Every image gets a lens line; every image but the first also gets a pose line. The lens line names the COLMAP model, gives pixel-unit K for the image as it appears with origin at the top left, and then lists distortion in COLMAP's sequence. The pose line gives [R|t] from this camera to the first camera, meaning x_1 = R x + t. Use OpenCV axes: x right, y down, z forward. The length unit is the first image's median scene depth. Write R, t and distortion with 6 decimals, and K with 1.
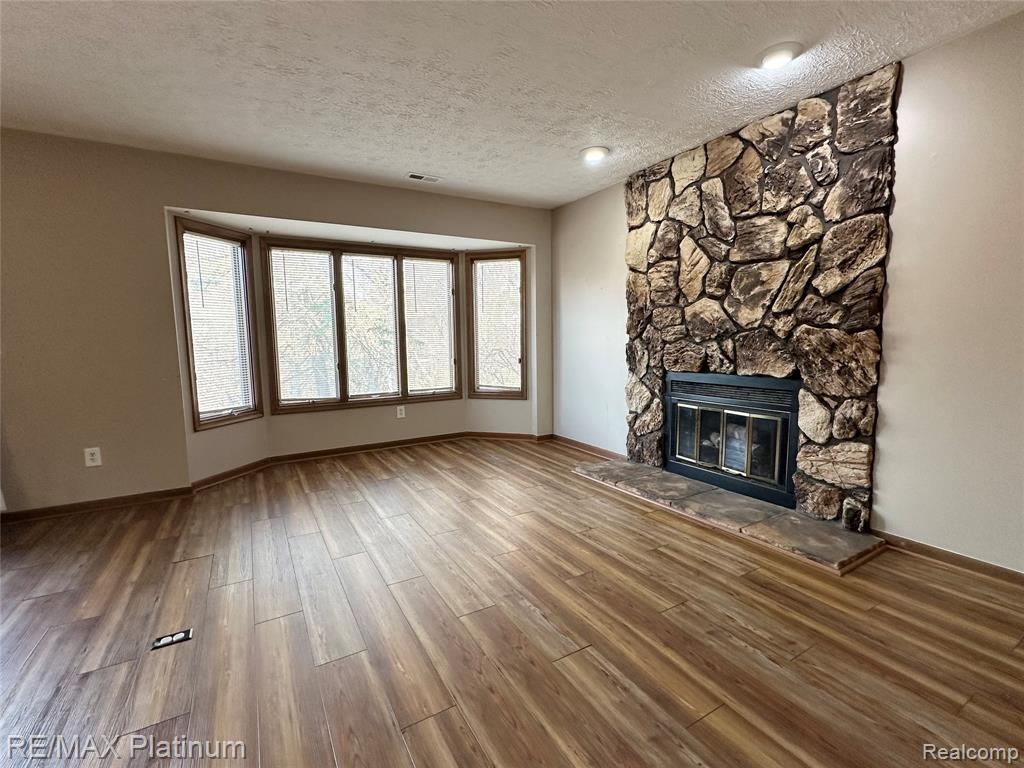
lens RADIAL K [[459.8, 0, 513.2], [0, 459.8, 384.6], [0, 0, 1]] dist [0.000900, -0.000448]
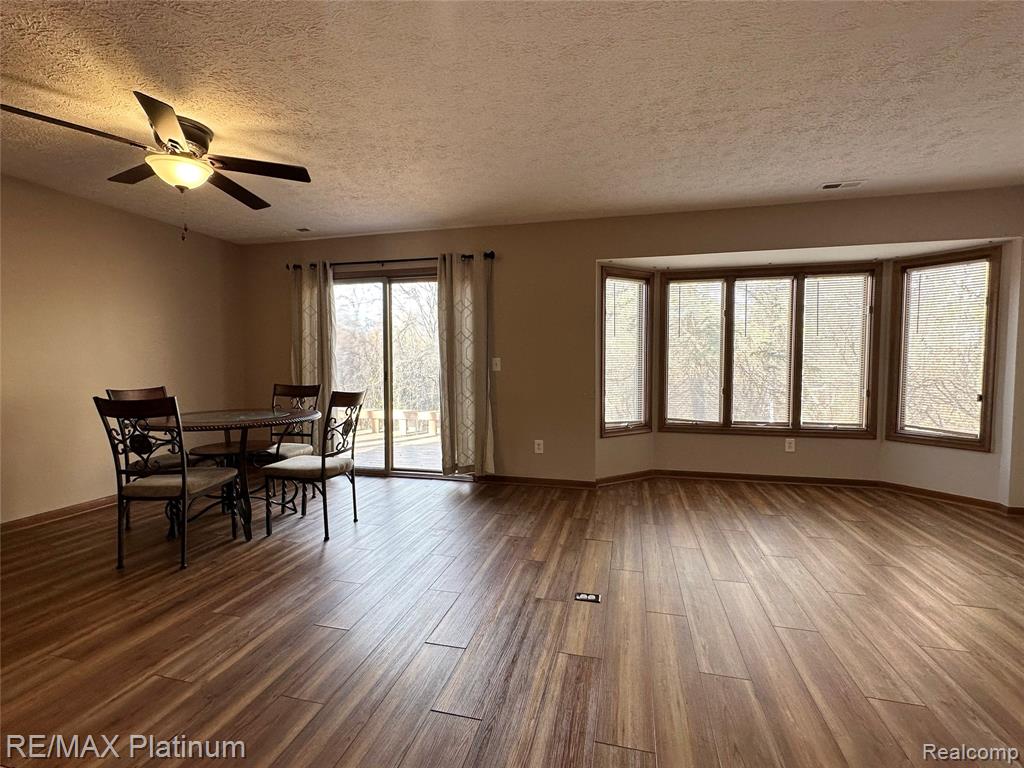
lens RADIAL K [[459.8, 0, 513.2], [0, 459.8, 384.6], [0, 0, 1]] dist [0.000900, -0.000448]
pose [[0.716121, 0.048476, -0.696291, -0.014340], [-0.082528, 0.996468, -0.015503, -0.000806], [0.693080, 0.068566, 0.717592, -0.061094]]
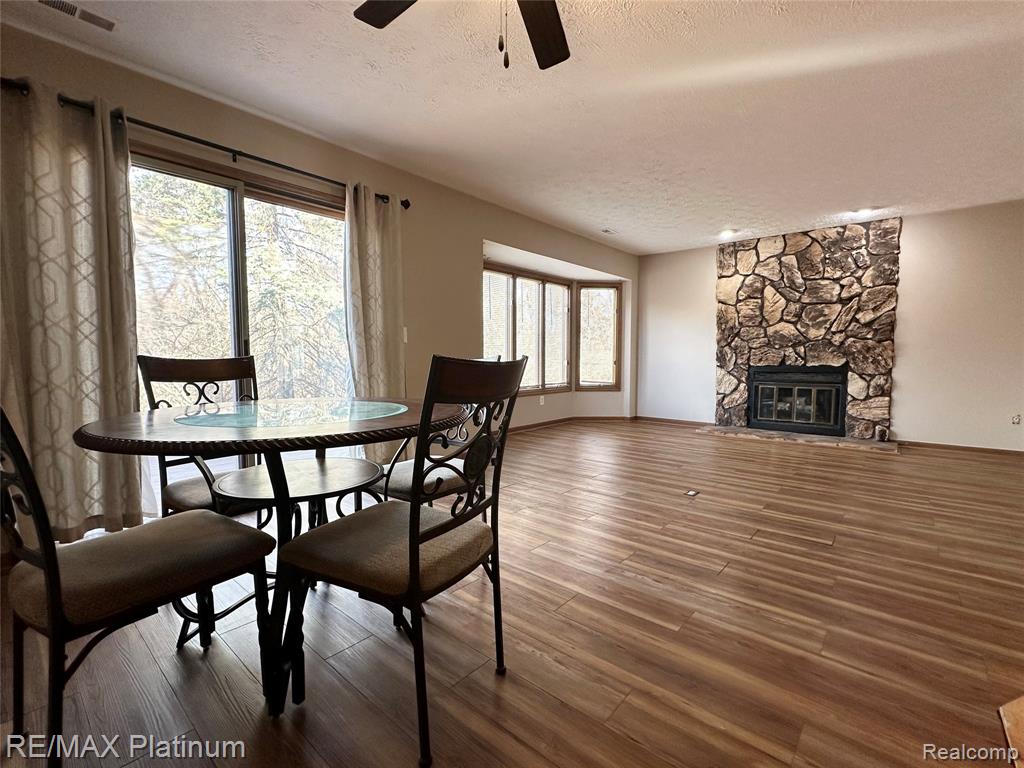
lens RADIAL K [[457.1, 0, 515.0], [0, 457.1, 385.4], [0, 0, 1]] dist [-0.000330, 0.000311]
pose [[0.946820, -0.003553, 0.321745, -1.161747], [0.016586, 0.999149, -0.037776, 0.102794], [-0.321337, 0.041104, 0.946072, -0.308364]]
